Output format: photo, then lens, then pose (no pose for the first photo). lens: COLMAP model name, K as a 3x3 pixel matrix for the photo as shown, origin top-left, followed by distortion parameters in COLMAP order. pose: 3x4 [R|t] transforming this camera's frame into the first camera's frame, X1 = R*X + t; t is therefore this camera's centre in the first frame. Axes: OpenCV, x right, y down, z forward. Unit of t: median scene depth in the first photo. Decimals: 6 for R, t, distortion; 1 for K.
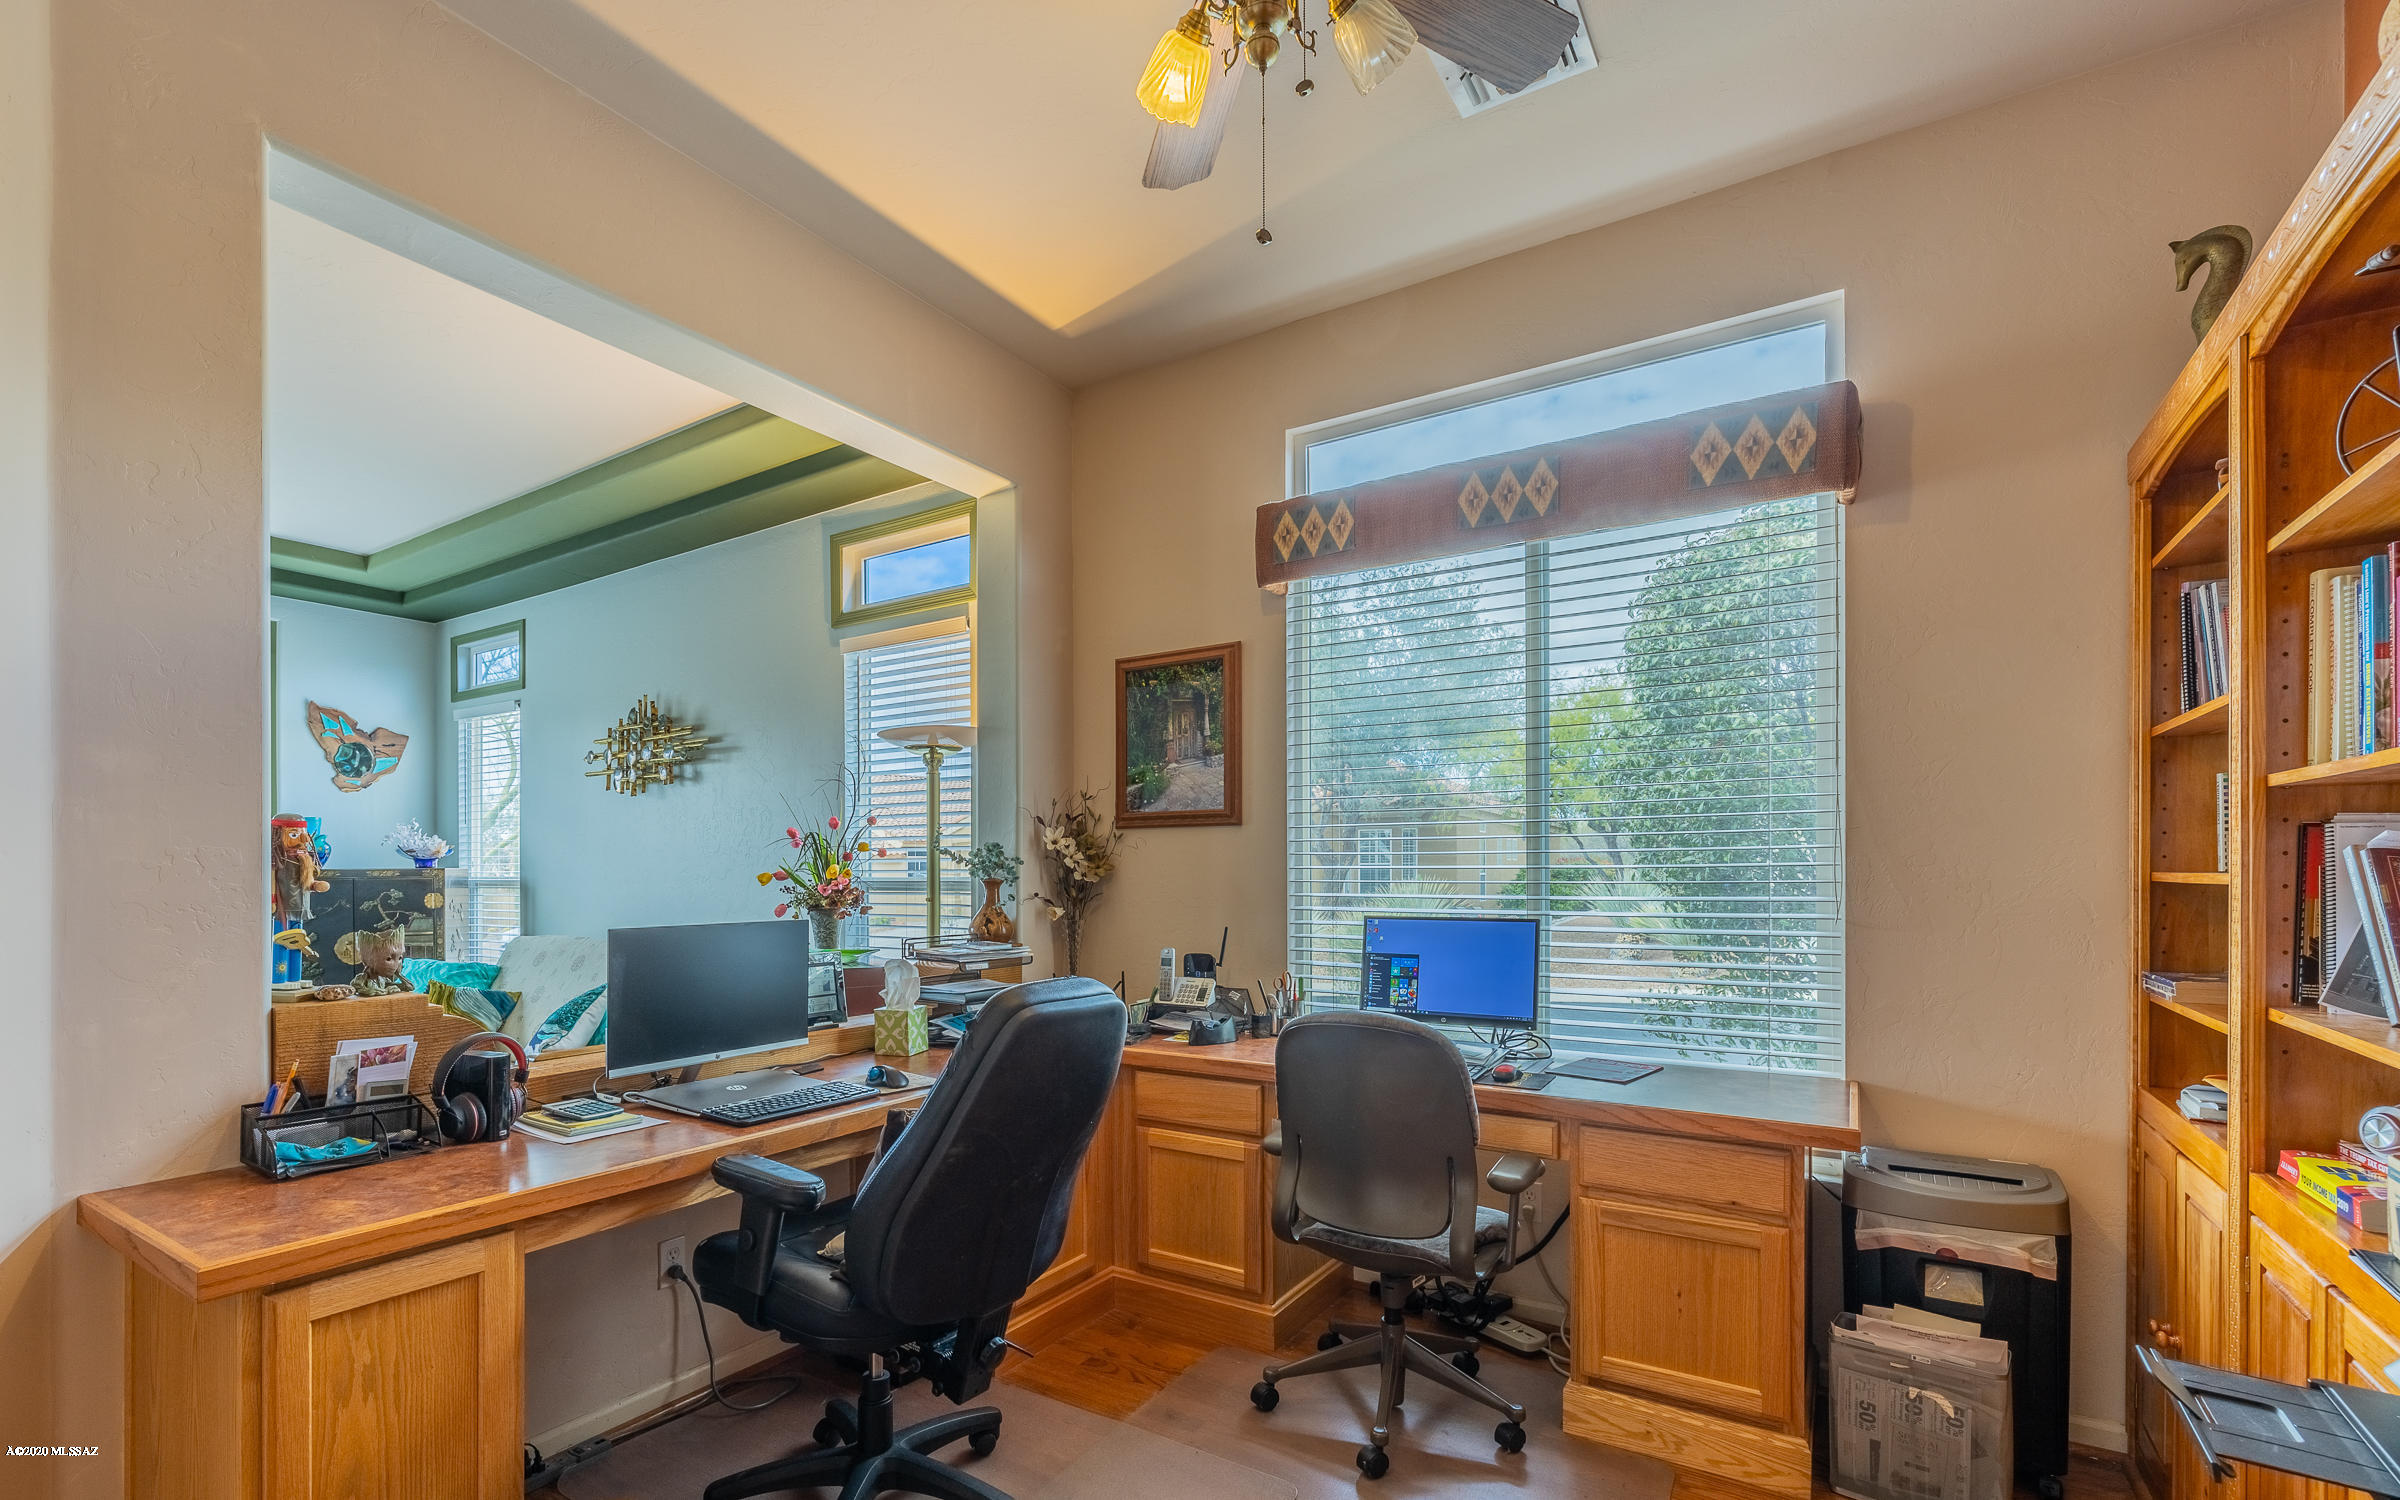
lens RADIAL K [[1074.7, 0, 1120.0], [0, 1074.7, 863.2], [0, 0, 1]] dist [0.000792, 0.000784]
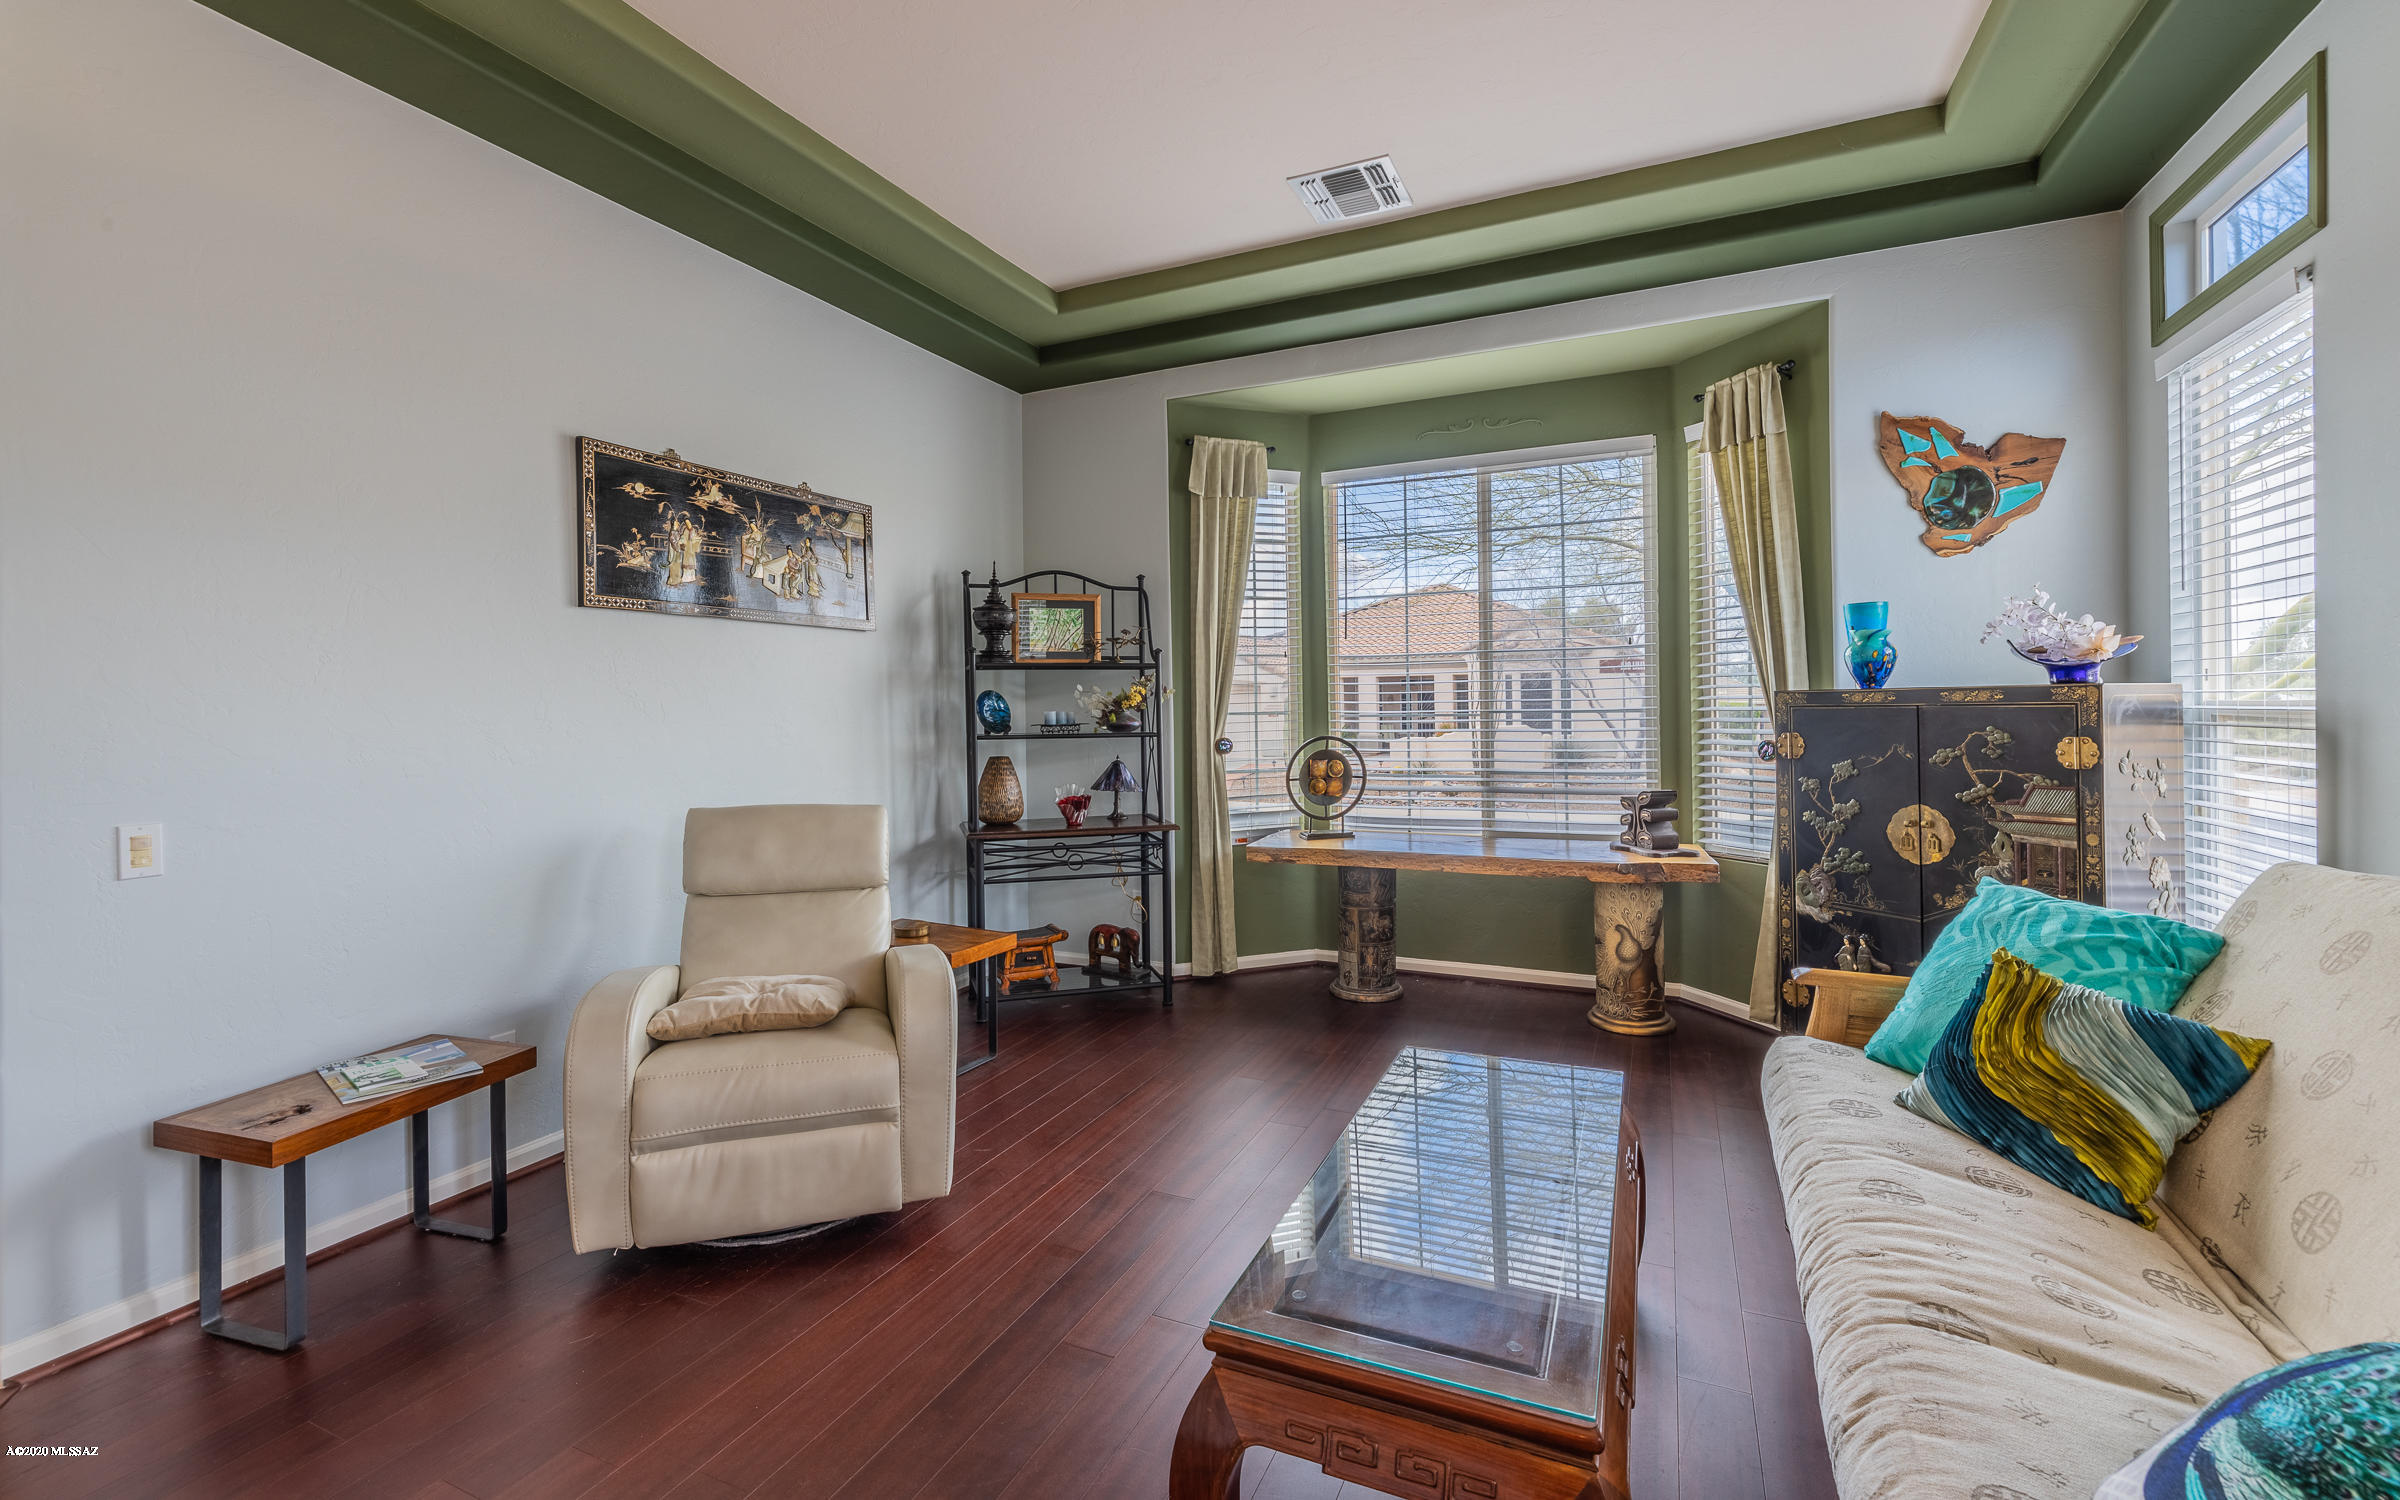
lens RADIAL K [[1014.4, 0, 1197.0], [0, 1014.4, 701.6], [0, 0, 1]] dist [-0.000397, 0.000307]
pose [[0.169428, -0.001597, -0.985541, -0.361510], [0.011905, 0.999929, 0.000426, 0.010670], [0.985471, -0.011805, 0.169435, 0.739955]]
